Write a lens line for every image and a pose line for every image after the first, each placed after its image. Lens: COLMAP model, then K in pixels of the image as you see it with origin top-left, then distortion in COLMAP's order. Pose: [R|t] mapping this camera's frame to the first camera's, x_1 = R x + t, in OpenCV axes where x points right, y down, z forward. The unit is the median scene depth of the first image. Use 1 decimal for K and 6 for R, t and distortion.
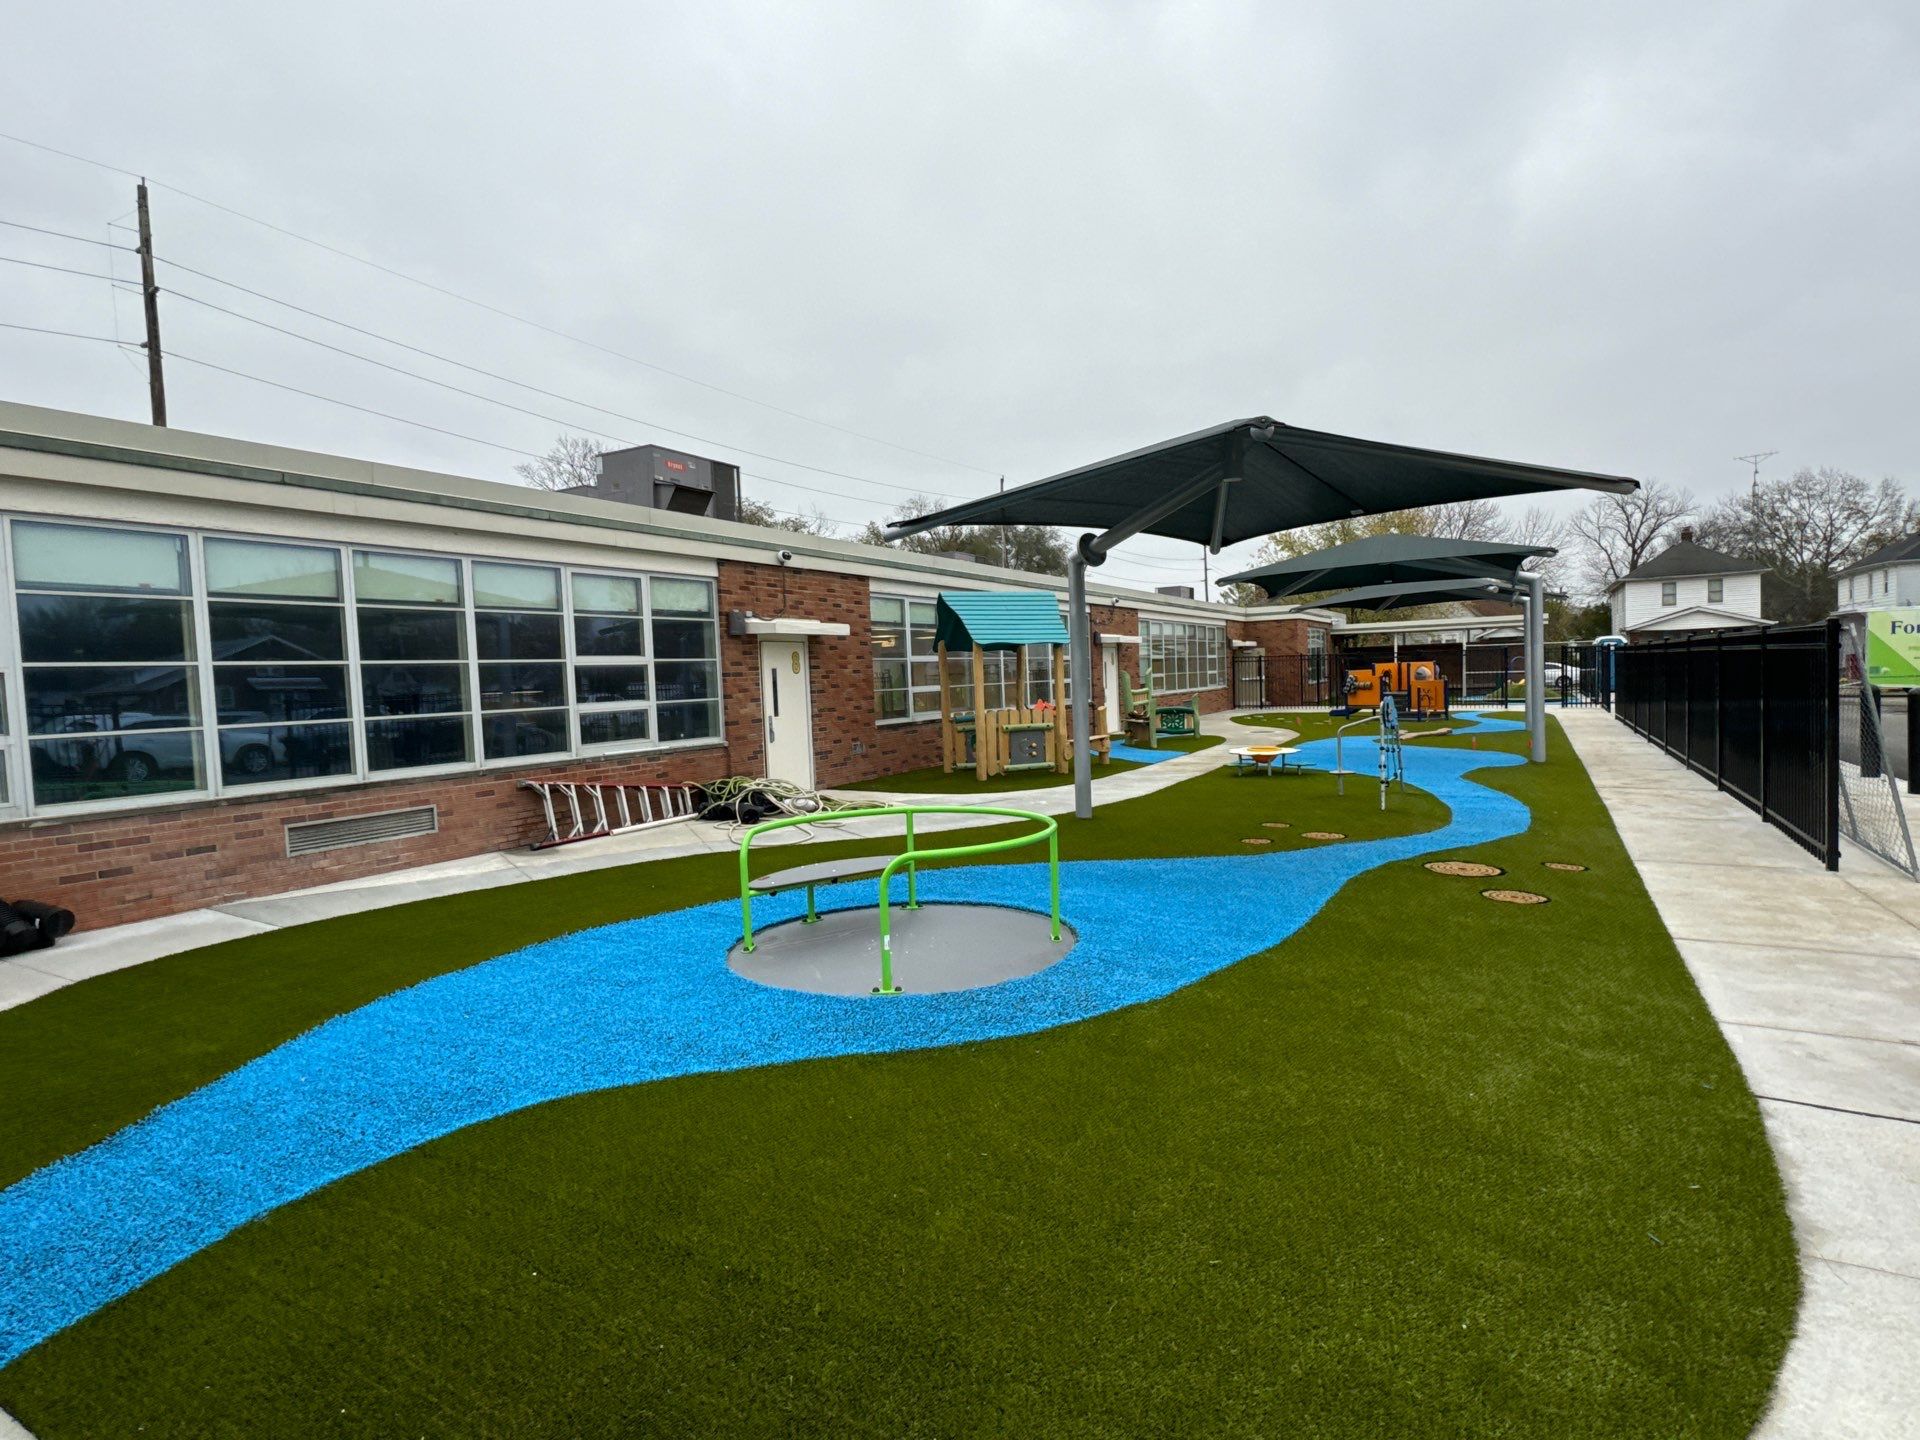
lens RADIAL K [[974.9, 0, 962.6], [0, 974.9, 726.2], [0, 0, 1]] dist [-0.003881, 0.000748]
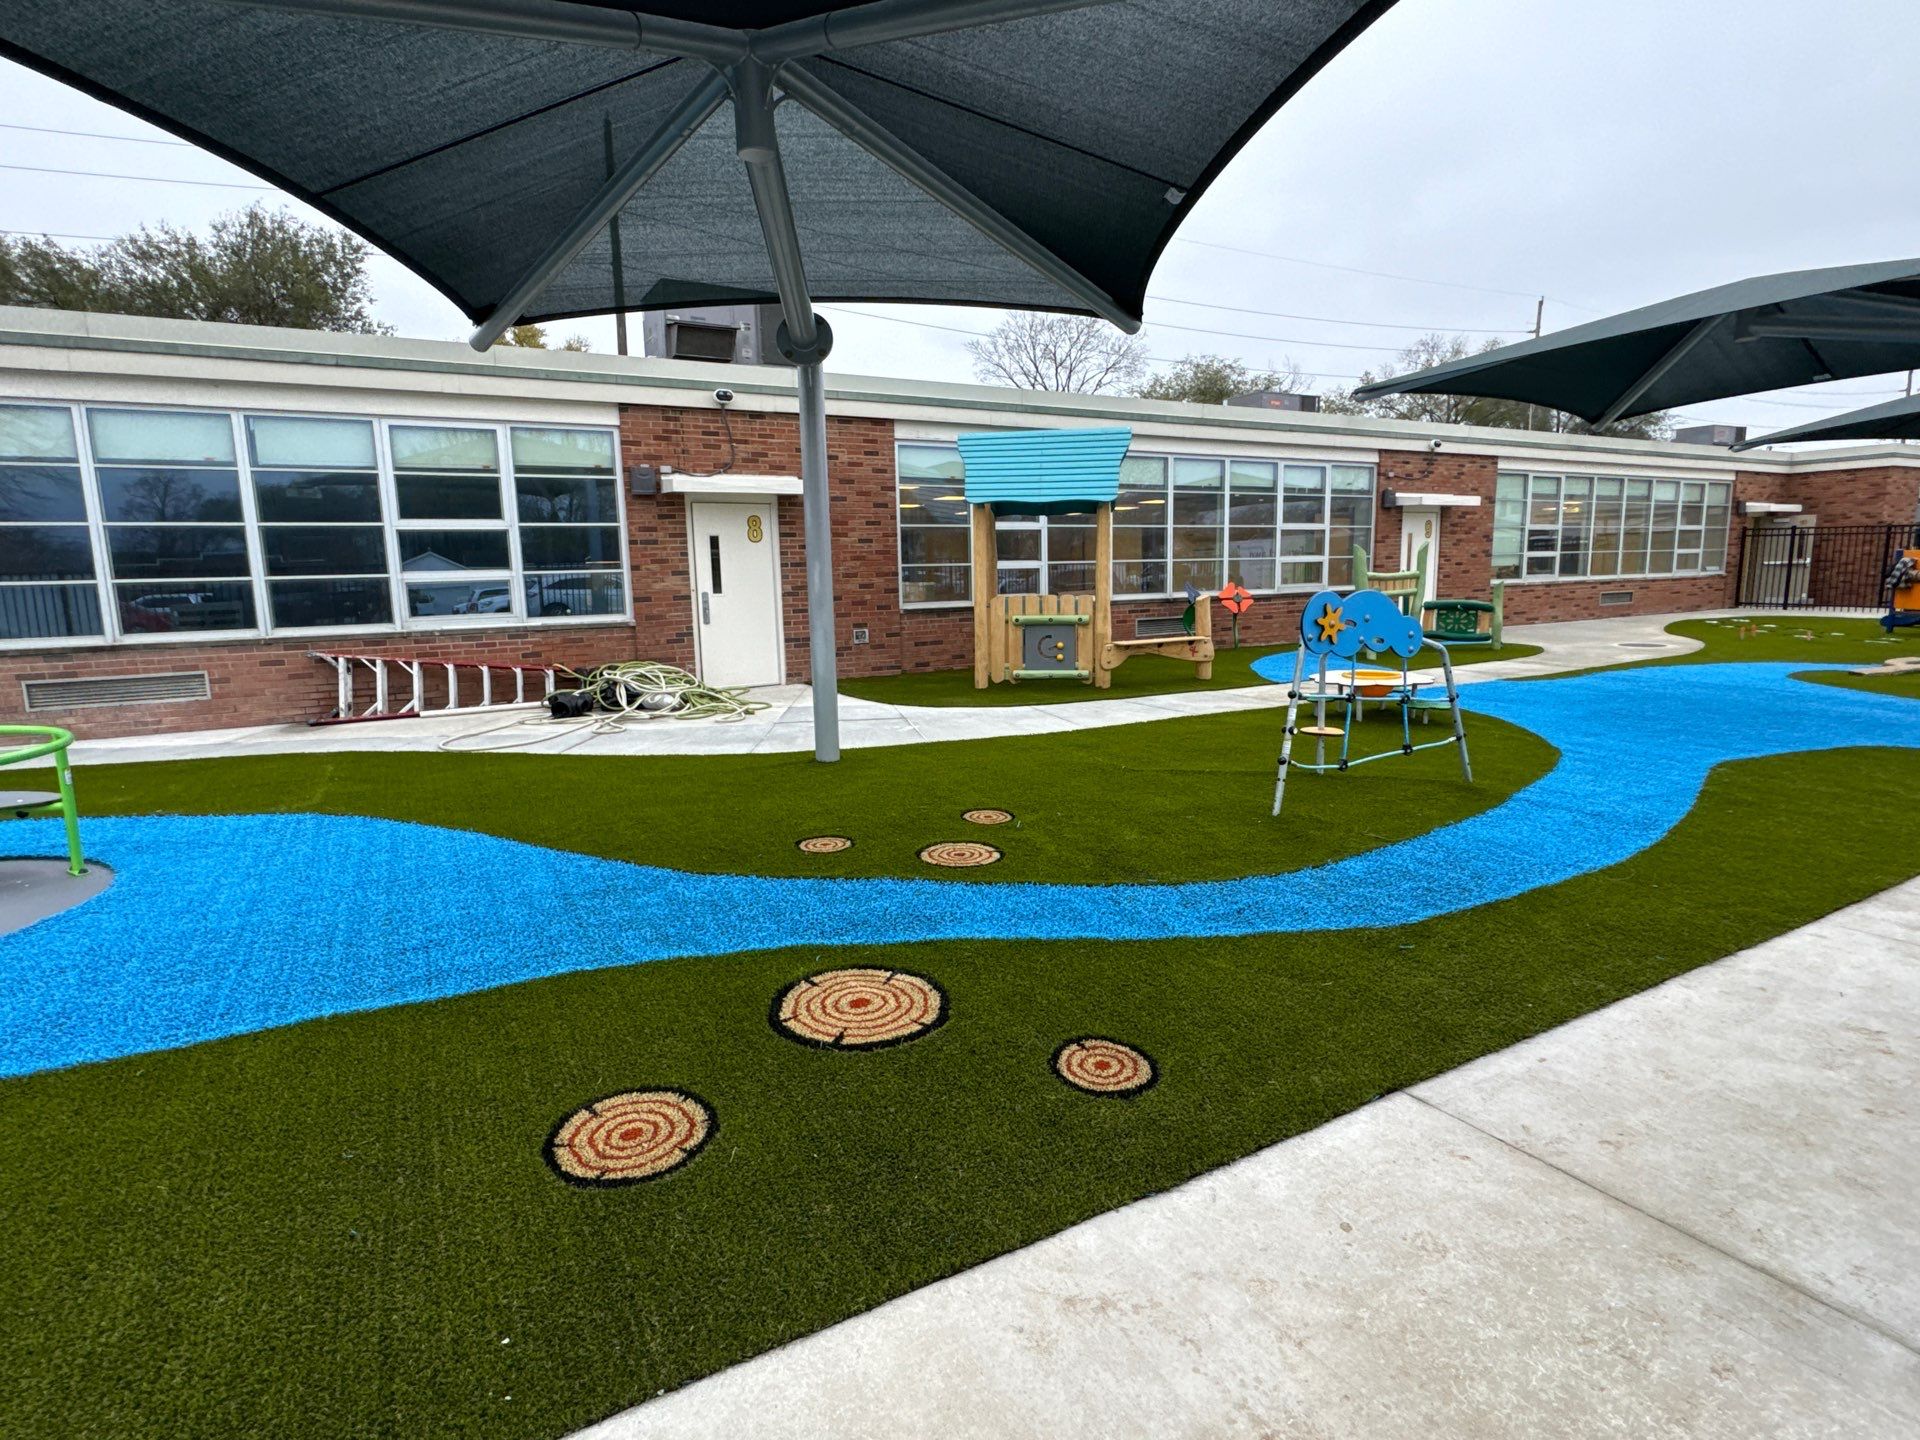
lens RADIAL K [[971.8, 0, 954.7], [0, 971.8, 719.8], [0, 0, 1]] dist [-0.002089, -0.000251]
pose [[0.856195, 0.097545, -0.507360, 0.440644], [-0.037139, 0.991095, 0.127874, -0.017625], [0.515316, -0.090642, 0.852194, 0.395945]]
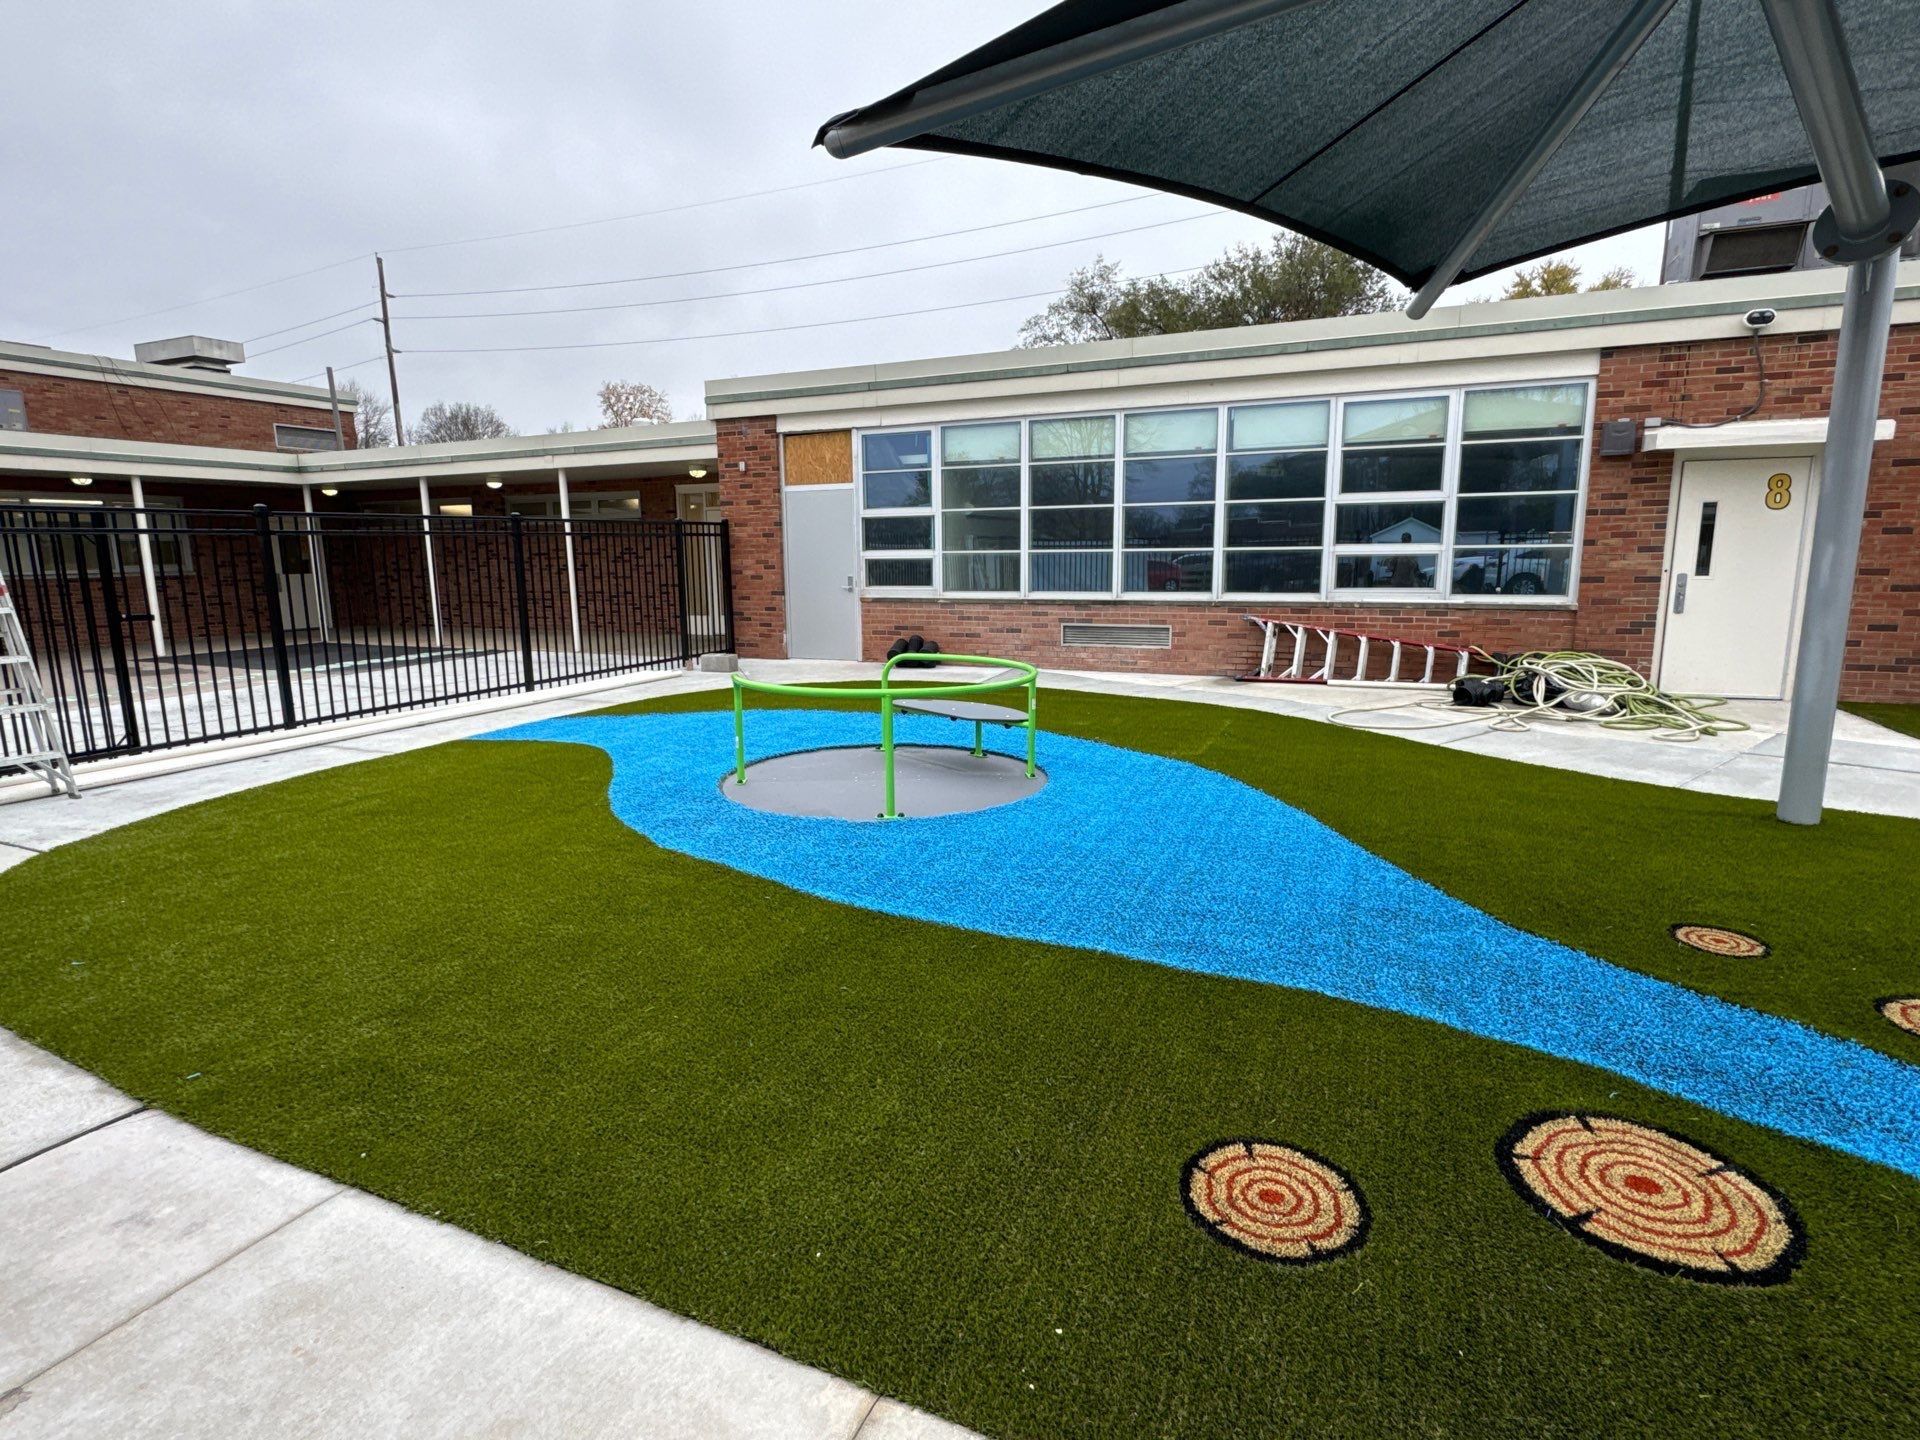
lens RADIAL K [[971.8, 0, 954.7], [0, 971.8, 719.8], [0, 0, 1]] dist [-0.002089, -0.000251]
pose [[0.099473, 0.207210, -0.973226, 0.443784], [-0.044834, 0.978017, 0.203647, -0.027001], [0.994030, 0.023377, 0.106577, 0.441855]]
